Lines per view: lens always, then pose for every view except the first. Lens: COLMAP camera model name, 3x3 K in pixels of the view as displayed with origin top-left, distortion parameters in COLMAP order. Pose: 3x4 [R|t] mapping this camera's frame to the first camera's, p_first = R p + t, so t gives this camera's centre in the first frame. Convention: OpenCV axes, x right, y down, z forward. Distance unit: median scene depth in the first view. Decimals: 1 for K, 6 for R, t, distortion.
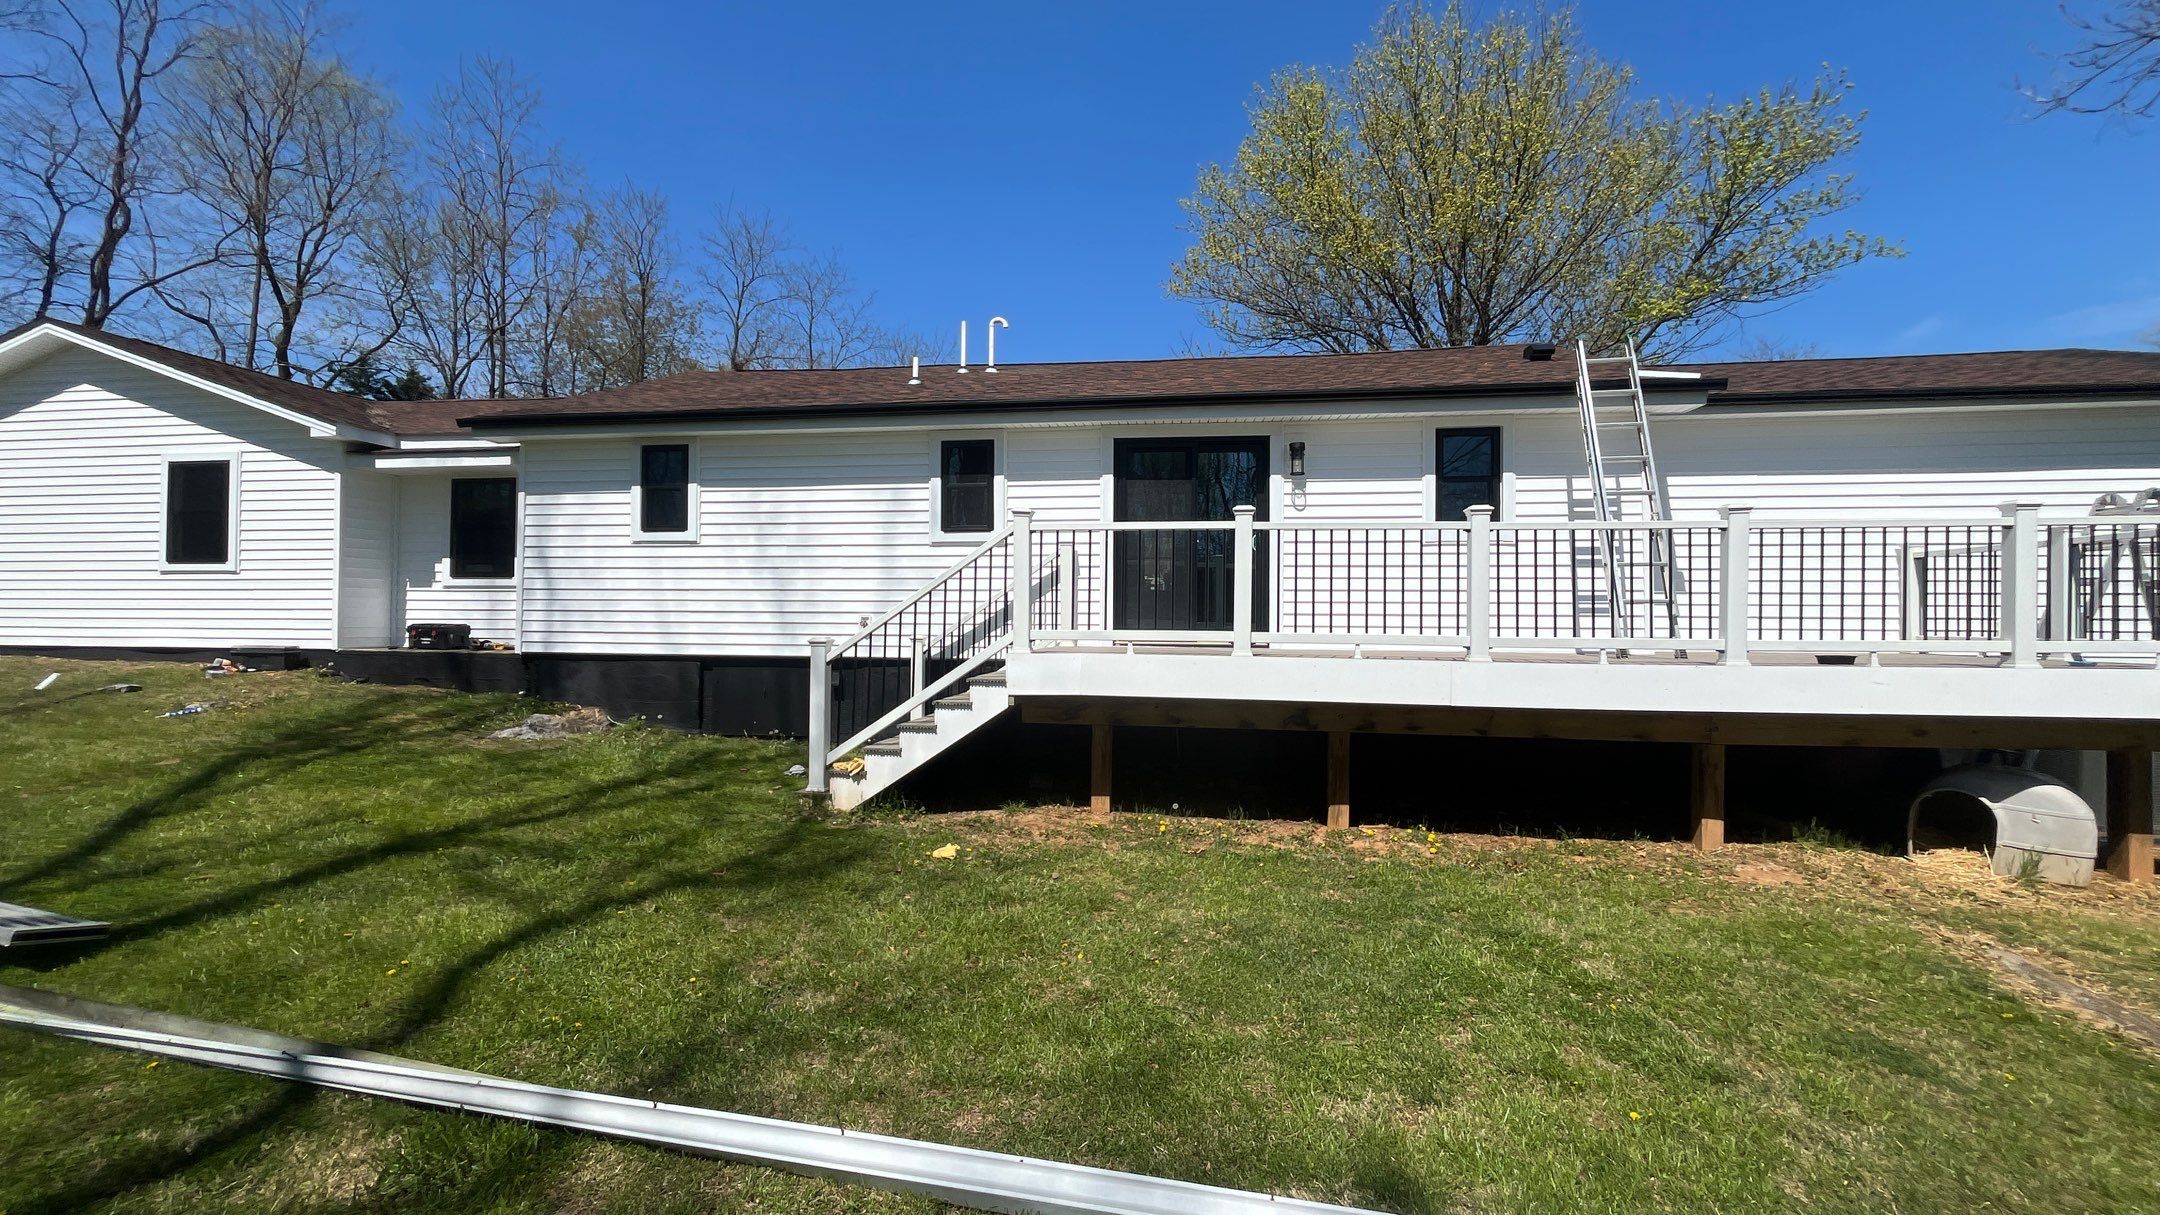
lens RADIAL K [[858.3, 0, 1080.0], [0, 858.3, 607.5], [0, 0, 1]] dist [-0.003906, -0.000236]
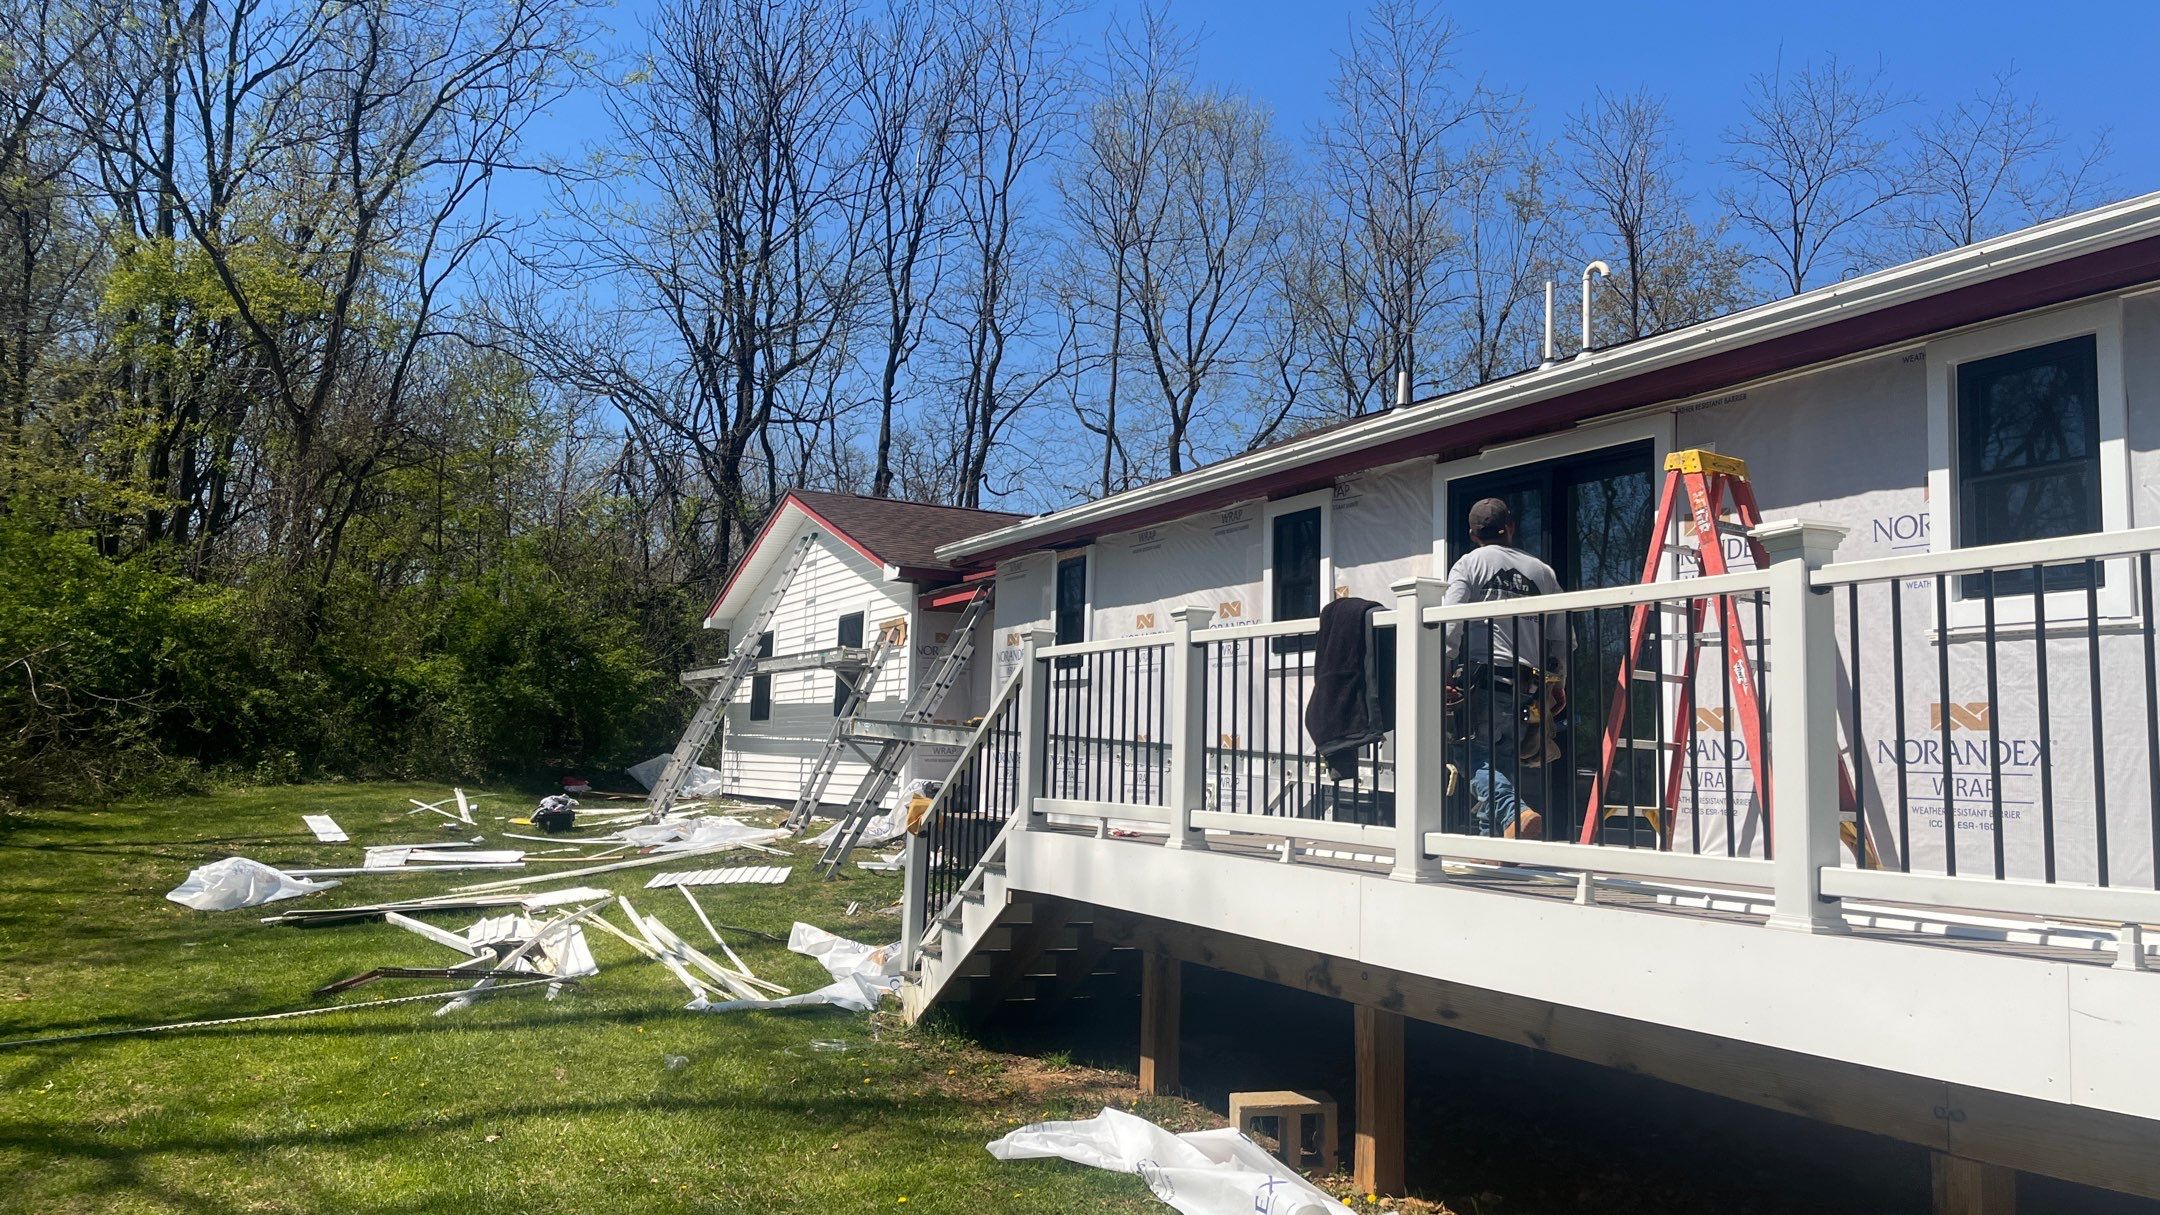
lens RADIAL K [[1597.2, 0, 1080.0], [0, 1597.2, 607.5], [0, 0, 1]] dist [0.003093, 0.000279]
pose [[0.580439, -0.067934, -0.811465, 0.676020], [-0.021401, 0.994897, -0.098599, -0.000670], [0.814022, 0.074597, 0.576024, 0.169244]]
